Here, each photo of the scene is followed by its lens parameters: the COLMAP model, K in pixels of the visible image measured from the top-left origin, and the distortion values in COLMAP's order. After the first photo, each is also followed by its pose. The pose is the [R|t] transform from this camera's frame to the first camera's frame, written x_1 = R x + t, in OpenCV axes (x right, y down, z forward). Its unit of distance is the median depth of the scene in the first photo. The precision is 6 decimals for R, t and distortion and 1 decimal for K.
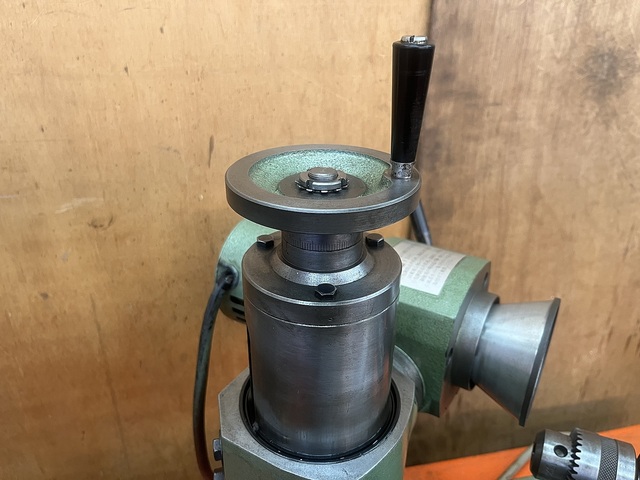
lens RADIAL K [[490.1, 0, 310.9], [0, 490.1, 236.8], [0, 0, 1]] dist [0.015790, -0.042588]
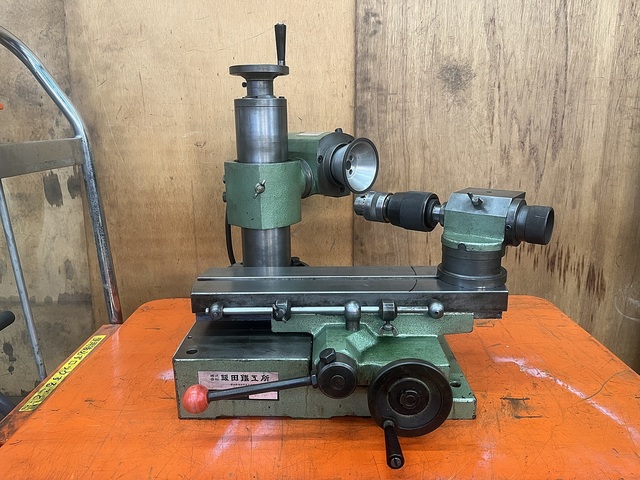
lens RADIAL K [[490.1, 0, 314.9], [0, 490.1, 244.5], [0, 0, 1]] dist [0.015790, -0.042588]
pose [[0.976664, 0.037337, -0.211502, 0.490556], [-0.081381, 0.975675, -0.203559, 0.723955], [0.198757, 0.216021, 0.955945, -0.793610]]
